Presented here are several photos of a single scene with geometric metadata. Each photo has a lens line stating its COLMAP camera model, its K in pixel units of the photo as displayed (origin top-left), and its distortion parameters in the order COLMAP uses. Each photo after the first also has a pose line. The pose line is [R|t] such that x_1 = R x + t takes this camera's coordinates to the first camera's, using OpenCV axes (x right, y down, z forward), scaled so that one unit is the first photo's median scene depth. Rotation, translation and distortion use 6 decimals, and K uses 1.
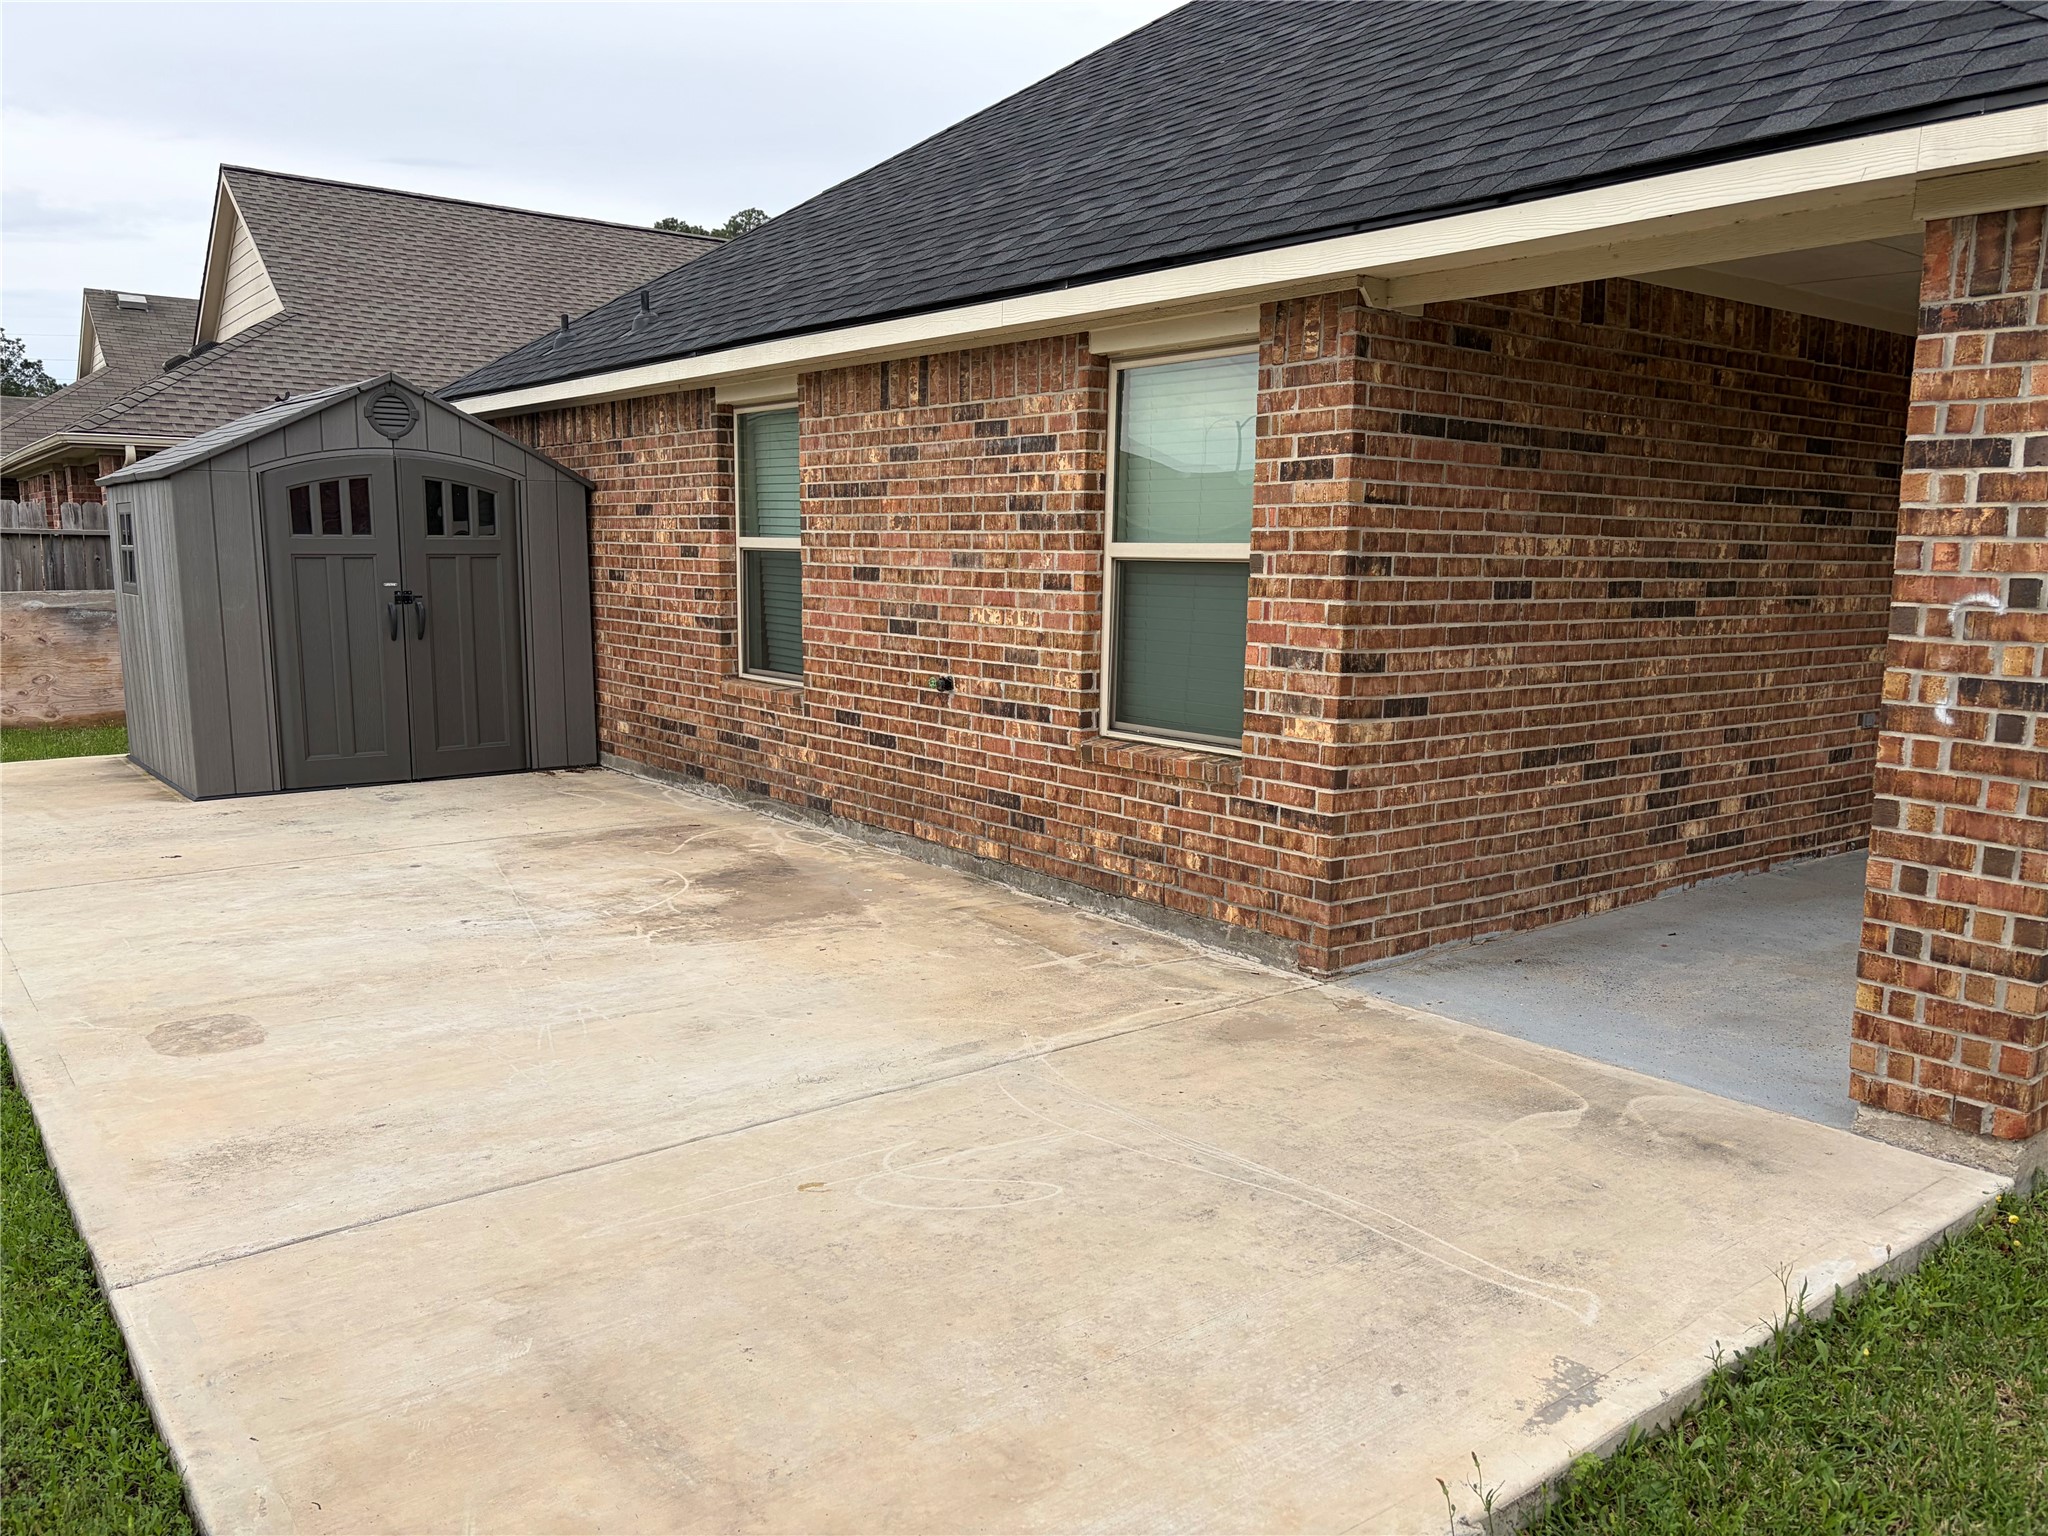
lens RADIAL K [[1533.1, 0, 1029.7], [0, 1533.1, 786.6], [0, 0, 1]] dist [0.095232, -0.132682]
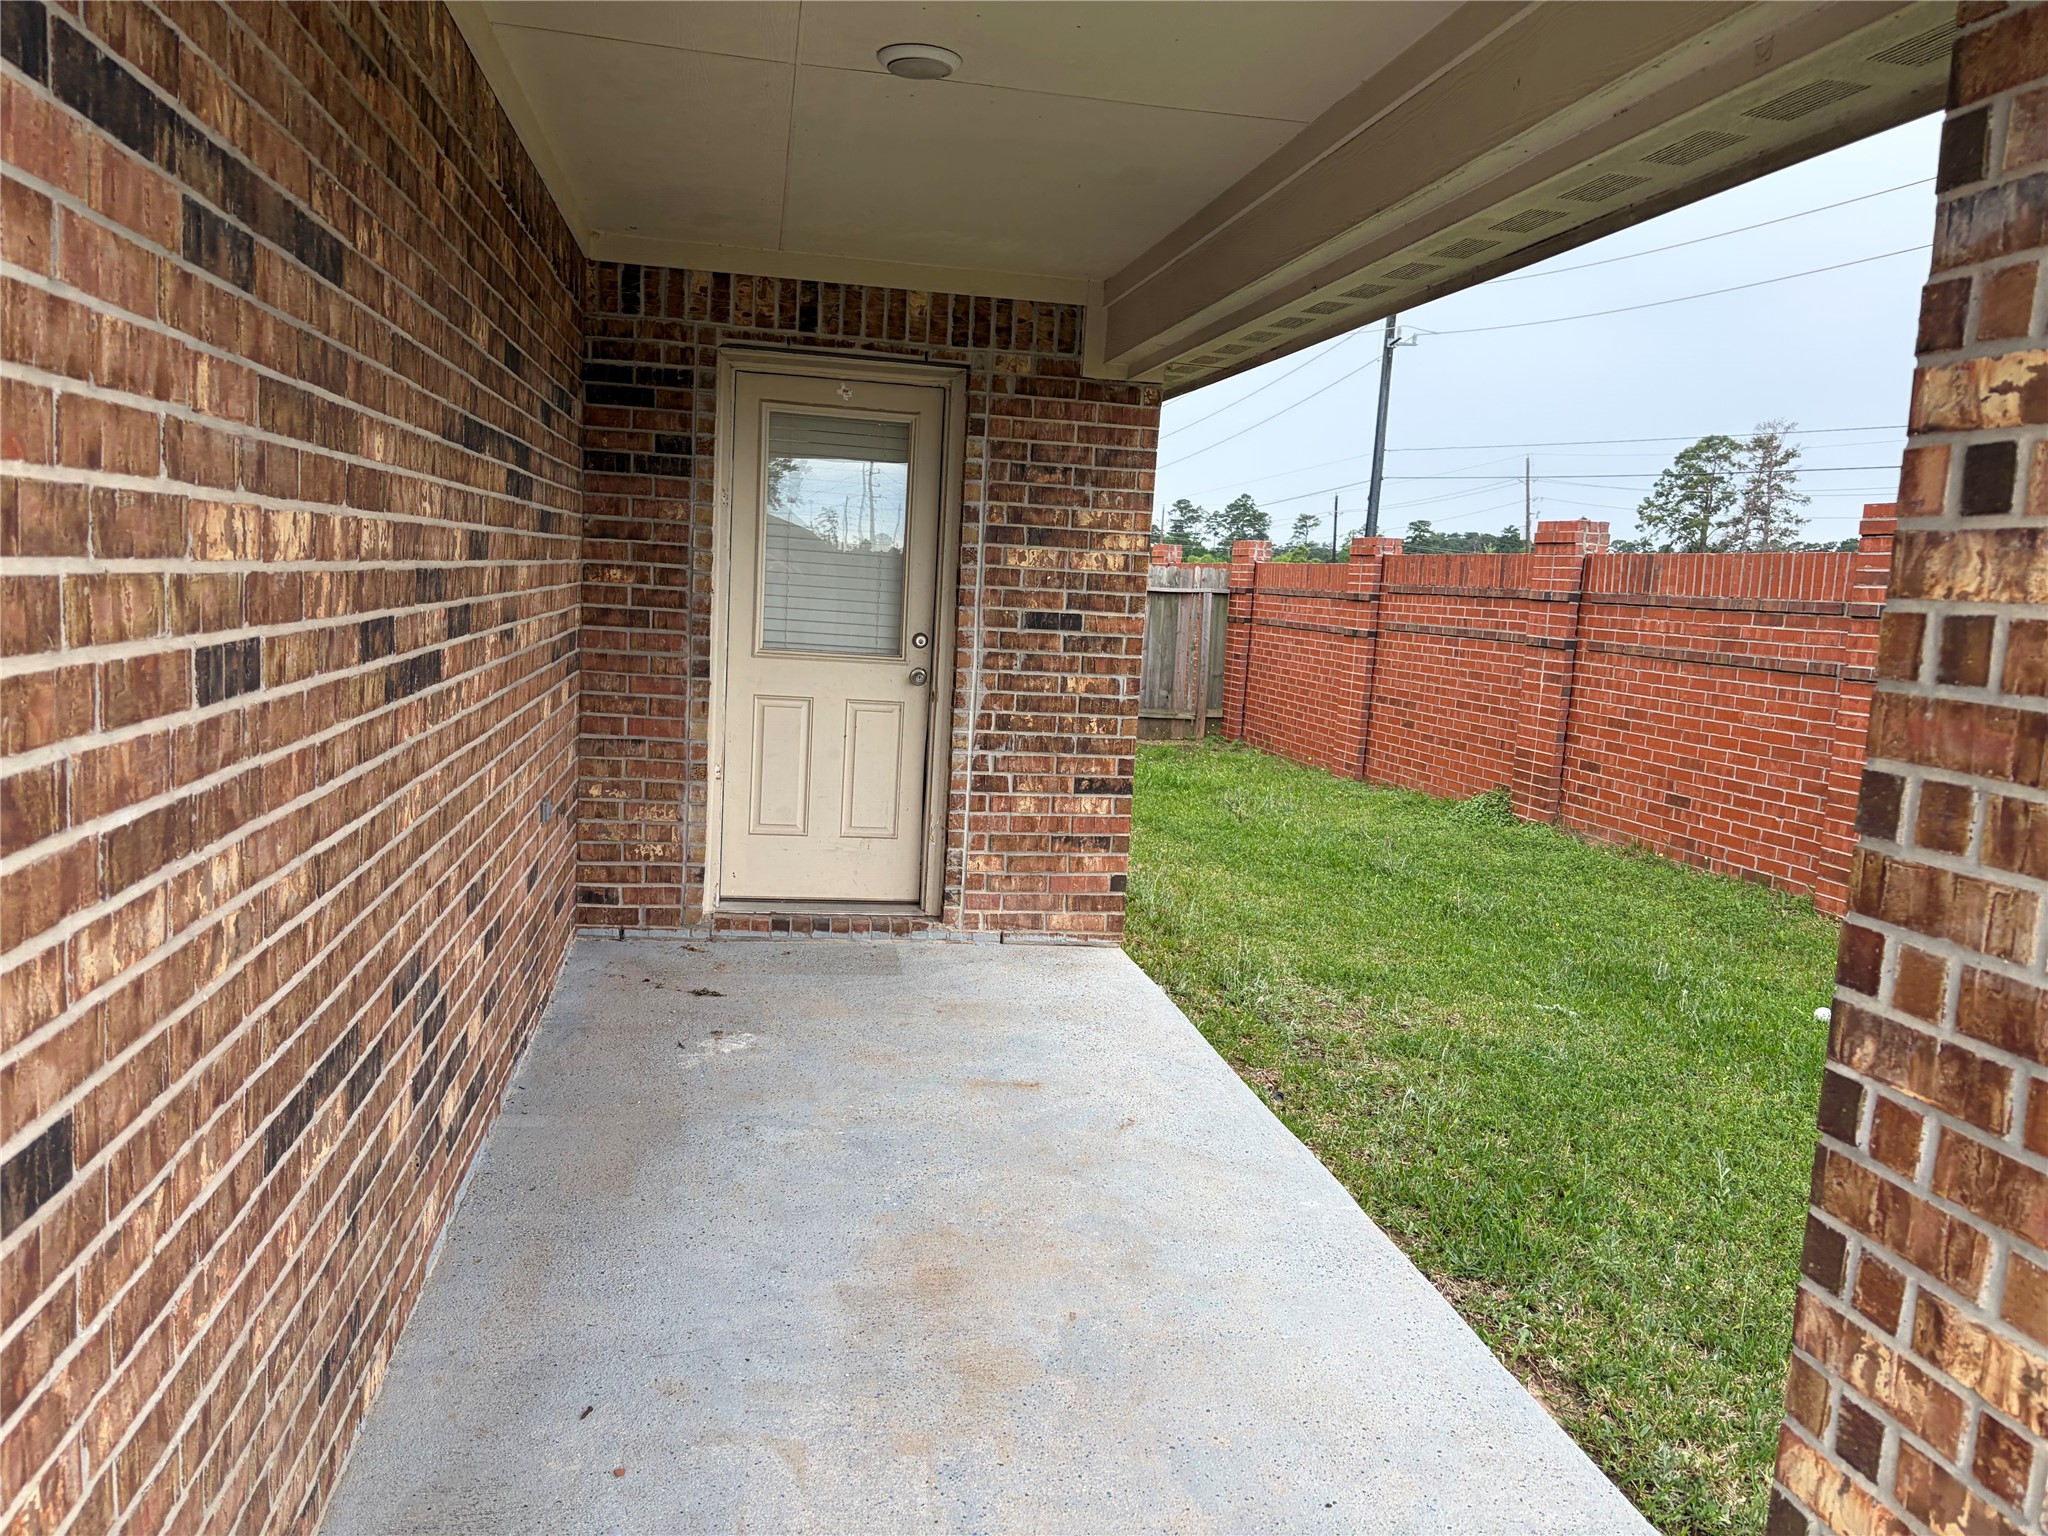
lens RADIAL K [[1533.1, 0, 1029.7], [0, 1533.1, 786.6], [0, 0, 1]] dist [0.095232, -0.132682]
pose [[0.467511, -0.110299, 0.877079, 0.094762], [0.083087, 0.993276, 0.080624, -0.102883], [-0.880074, 0.035181, 0.473532, 0.629189]]
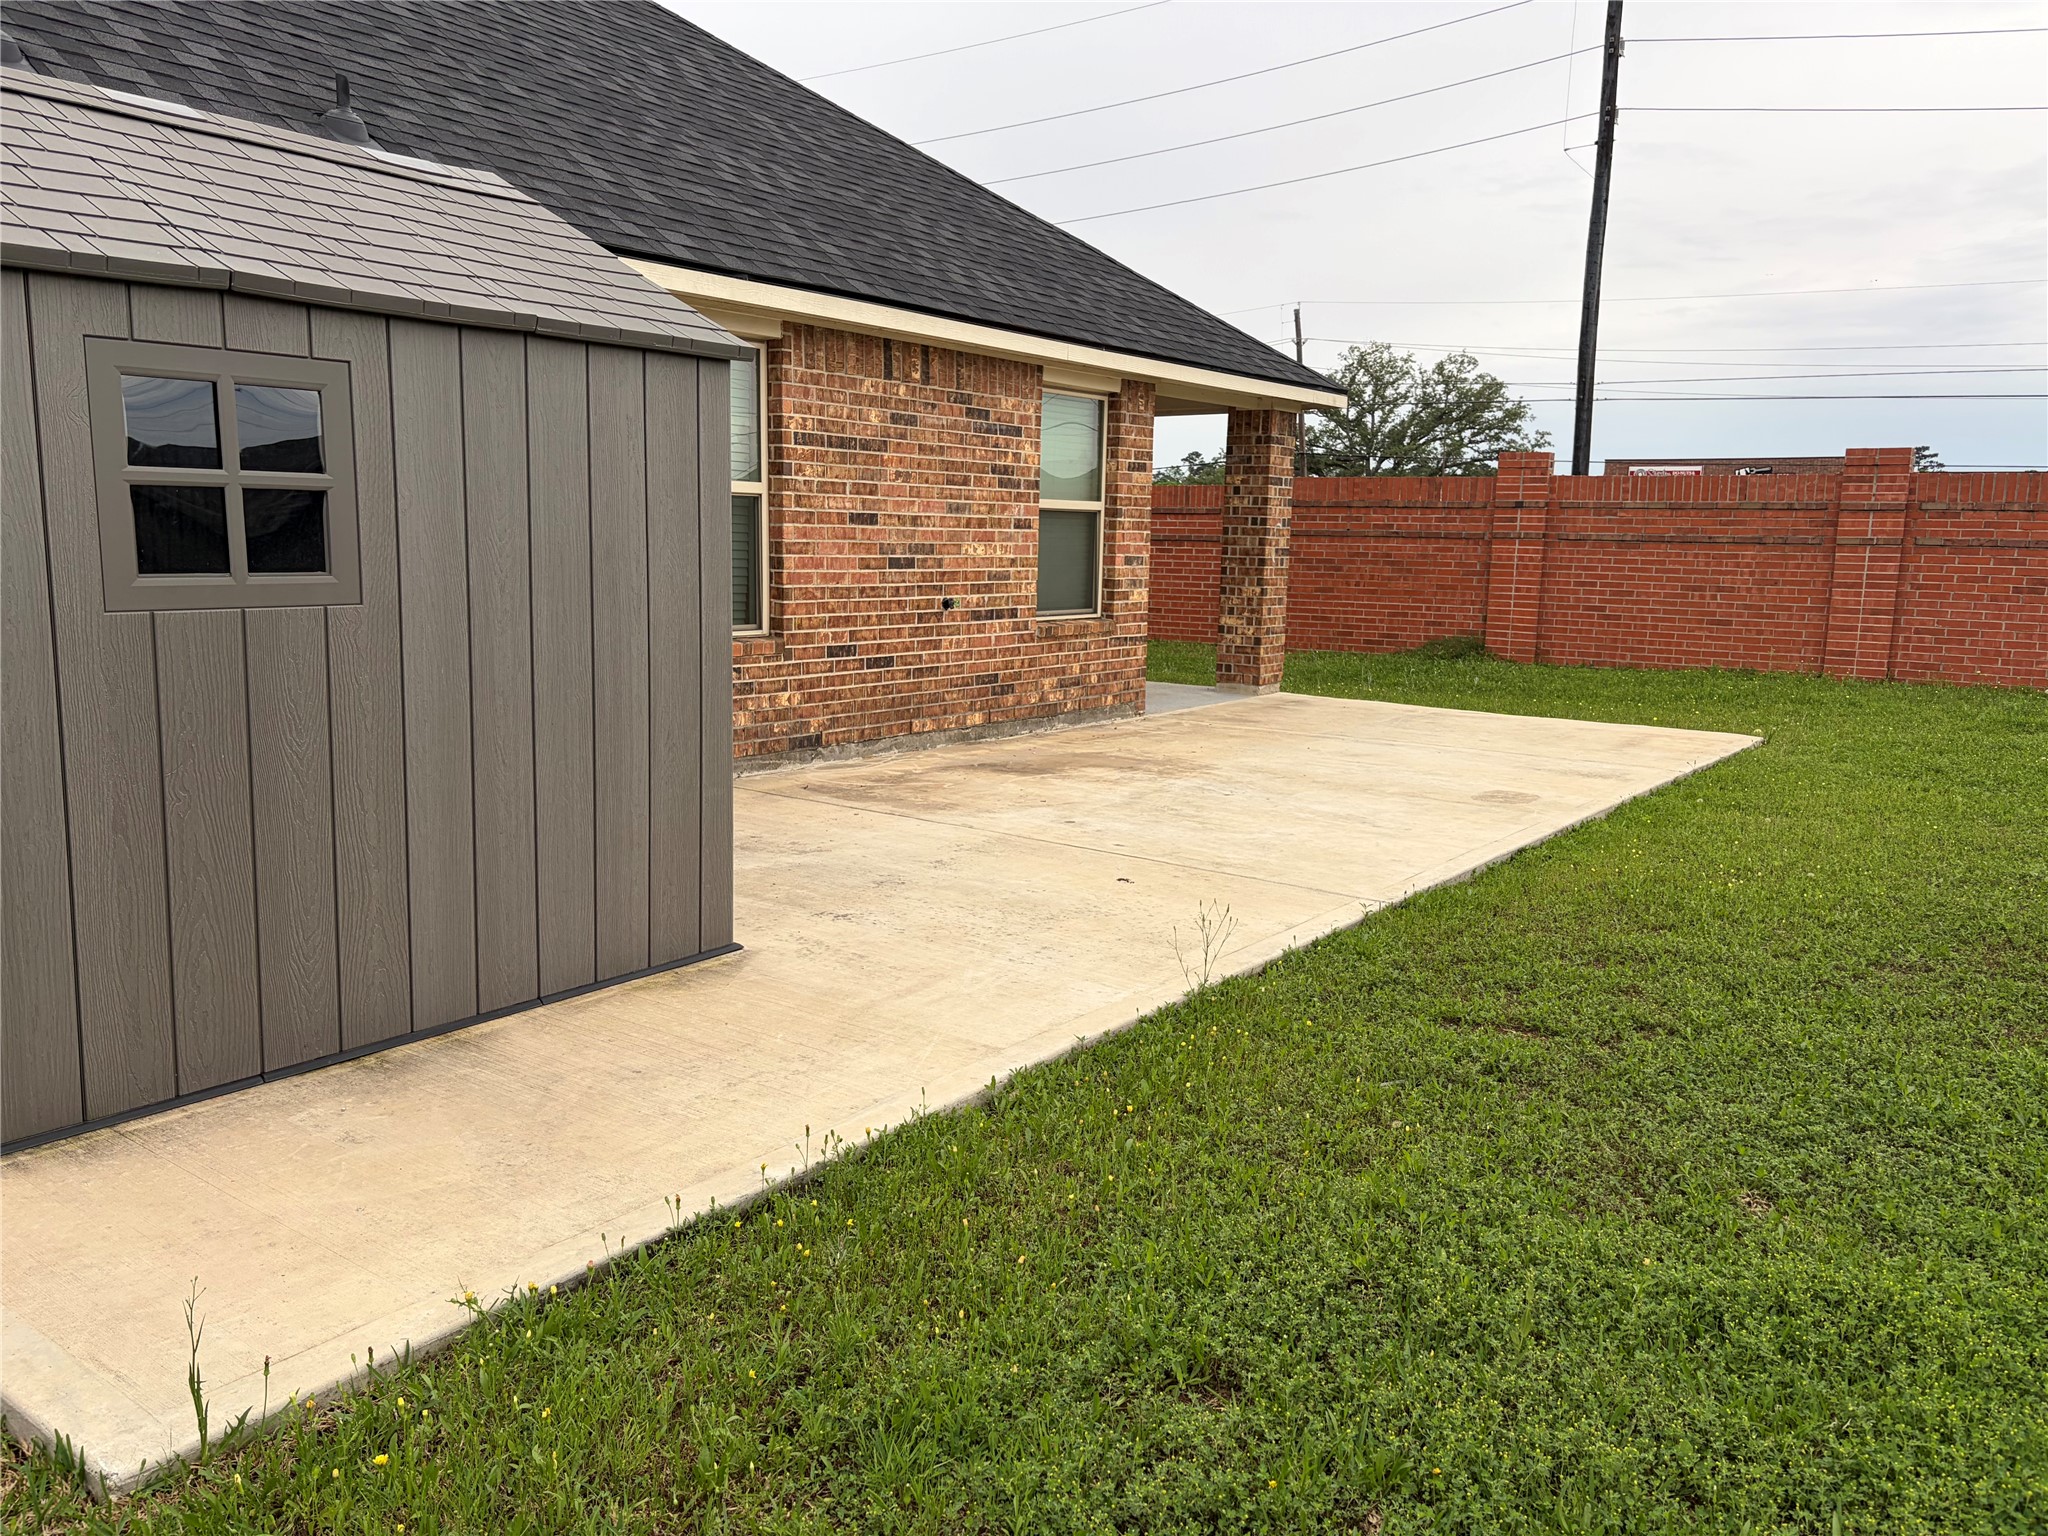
lens RADIAL K [[1549.9, 0, 1012.7], [0, 1549.9, 775.6], [0, 0, 1]] dist [0.066345, -0.076681]
pose [[-0.261902, -0.172565, 0.949541, -1.462535], [0.119270, 0.970555, 0.209281, -0.211124], [-0.957696, 0.168062, -0.233609, 1.390244]]
